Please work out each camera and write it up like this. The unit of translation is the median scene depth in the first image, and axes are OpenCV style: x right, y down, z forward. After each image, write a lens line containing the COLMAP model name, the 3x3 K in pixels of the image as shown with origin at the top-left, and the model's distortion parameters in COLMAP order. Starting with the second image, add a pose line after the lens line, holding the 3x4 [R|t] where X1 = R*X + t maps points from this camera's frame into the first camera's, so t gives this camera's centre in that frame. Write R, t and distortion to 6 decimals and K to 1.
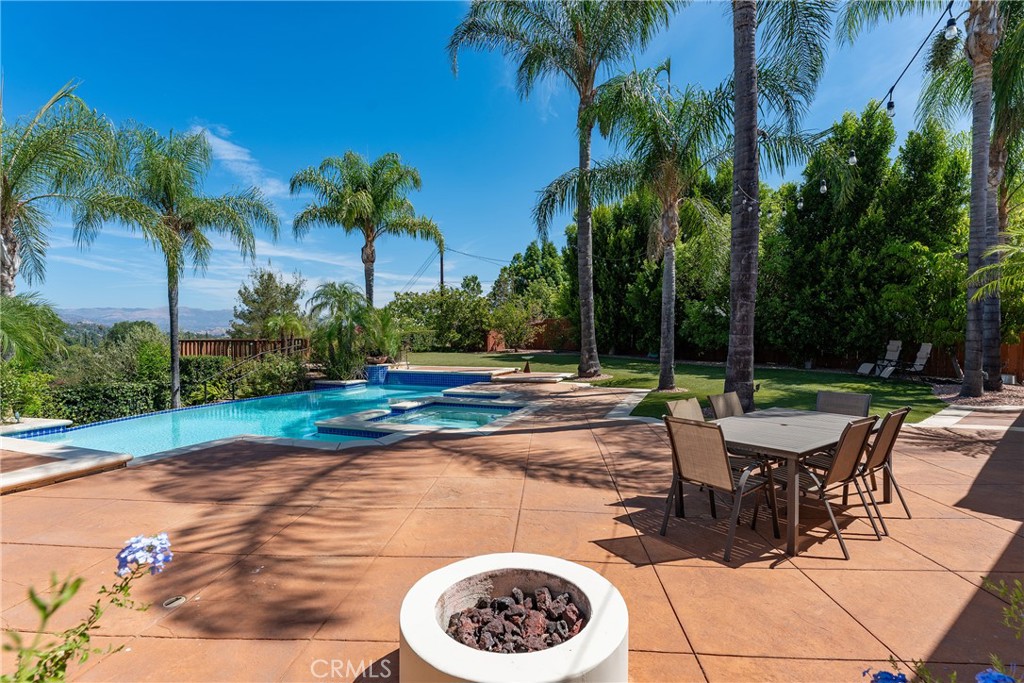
lens RADIAL K [[479.5, 0, 512.0], [0, 479.5, 341.5], [0, 0, 1]] dist [-0.000817, -0.000004]
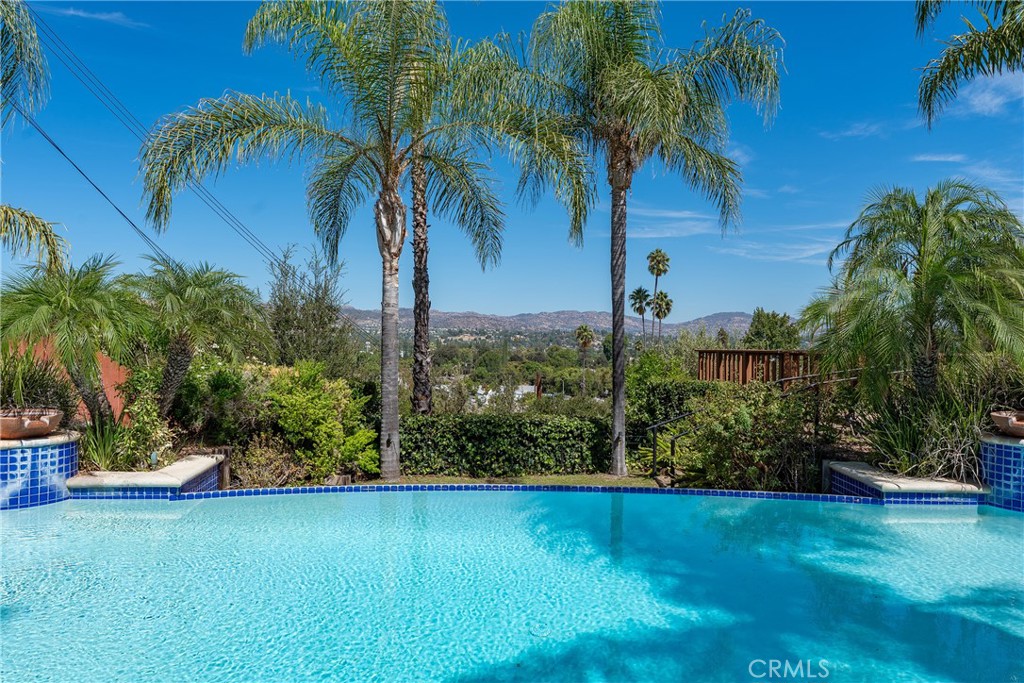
lens RADIAL K [[678.5, 0, 512.0], [0, 678.5, 341.5], [0, 0, 1]] dist [0.000745, 0.000234]
pose [[0.371733, 0.002388, -0.928336, -0.011399], [-0.026023, 0.999631, -0.007849, -0.001428], [0.927975, 0.027076, 0.371658, 0.532392]]
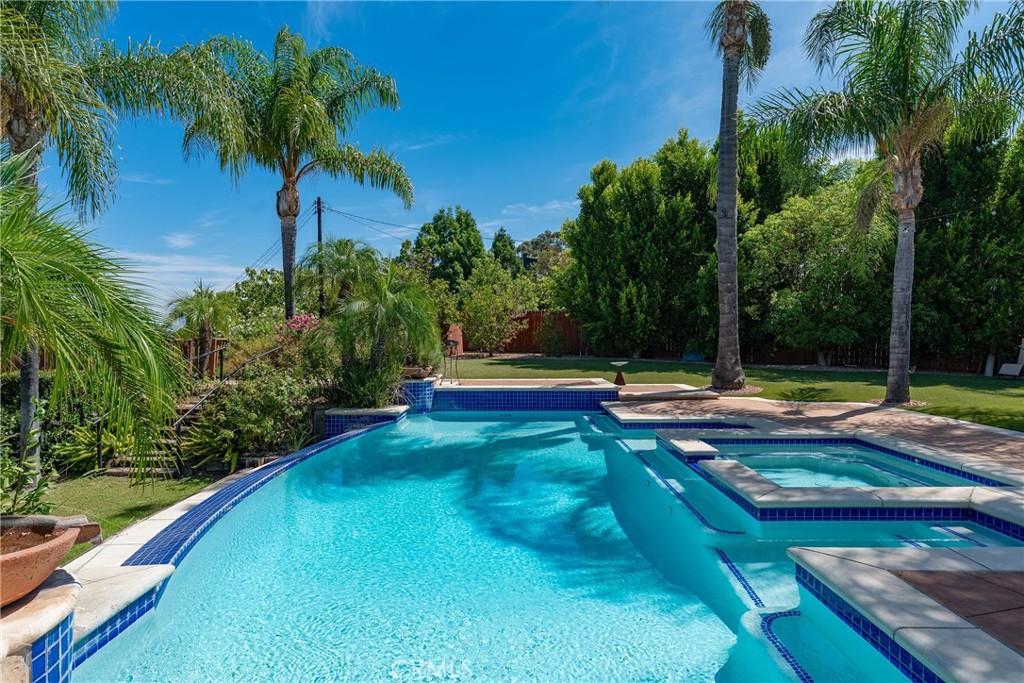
lens RADIAL K [[588.7, 0, 512.0], [0, 588.7, 341.5], [0, 0, 1]] dist [-0.002919, -0.000694]
pose [[0.930362, -0.002433, 0.366633, -0.432379], [0.004377, 0.999980, -0.004469, 0.004007], [-0.366615, 0.005763, 0.930355, 0.254334]]
